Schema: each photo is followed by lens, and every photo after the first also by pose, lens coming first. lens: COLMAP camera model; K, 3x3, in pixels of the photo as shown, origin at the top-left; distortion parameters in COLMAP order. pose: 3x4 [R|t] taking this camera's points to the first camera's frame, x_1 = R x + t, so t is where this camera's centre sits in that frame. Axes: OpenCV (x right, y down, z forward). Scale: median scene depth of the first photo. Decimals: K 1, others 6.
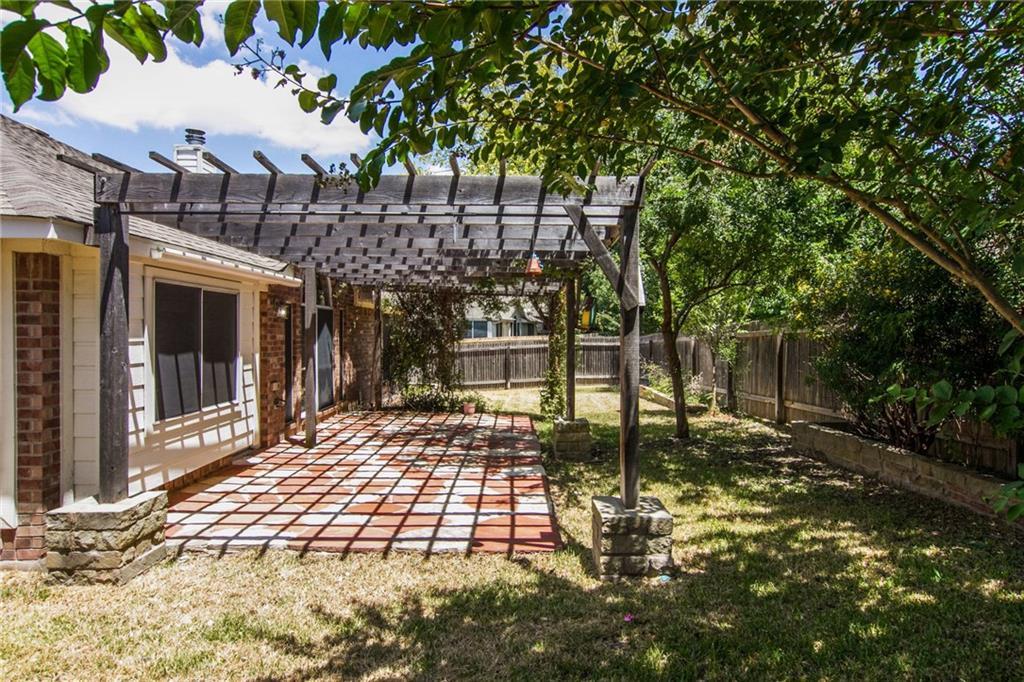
lens RADIAL K [[573.9, 0, 514.2], [0, 573.9, 339.7], [0, 0, 1]] dist [0.001601, 0.000722]
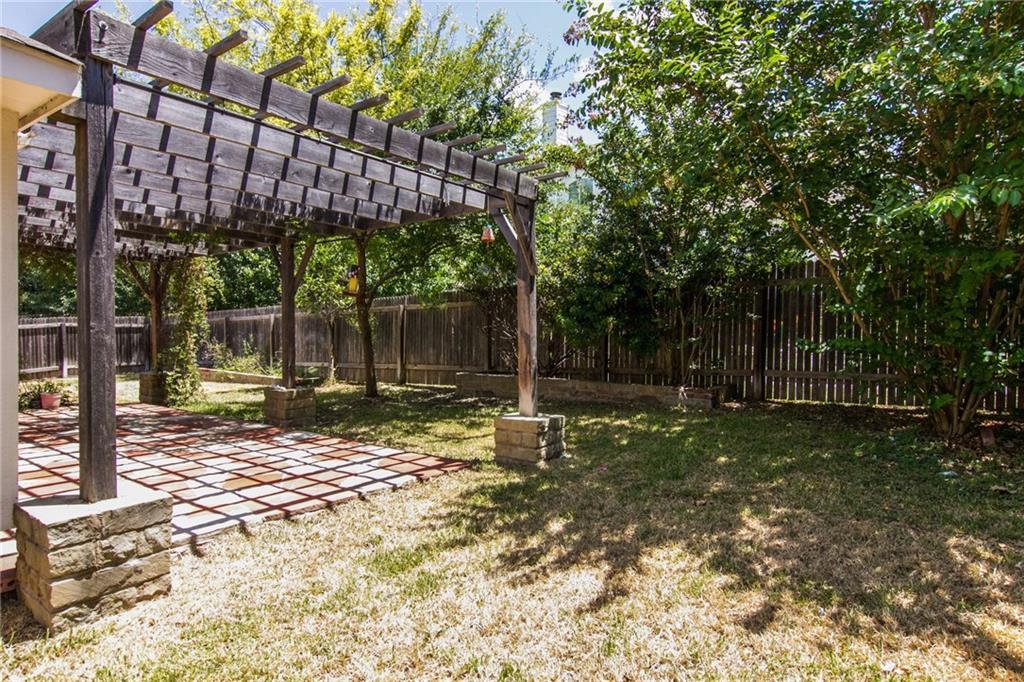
lens RADIAL K [[573.9, 0, 513.7], [0, 573.9, 342.2], [0, 0, 1]] dist [0.001601, 0.000722]
pose [[0.610369, -0.020303, 0.791857, -0.836024], [0.001544, 0.999700, 0.024443, 0.069424], [-0.792116, -0.013697, 0.610217, 0.166728]]
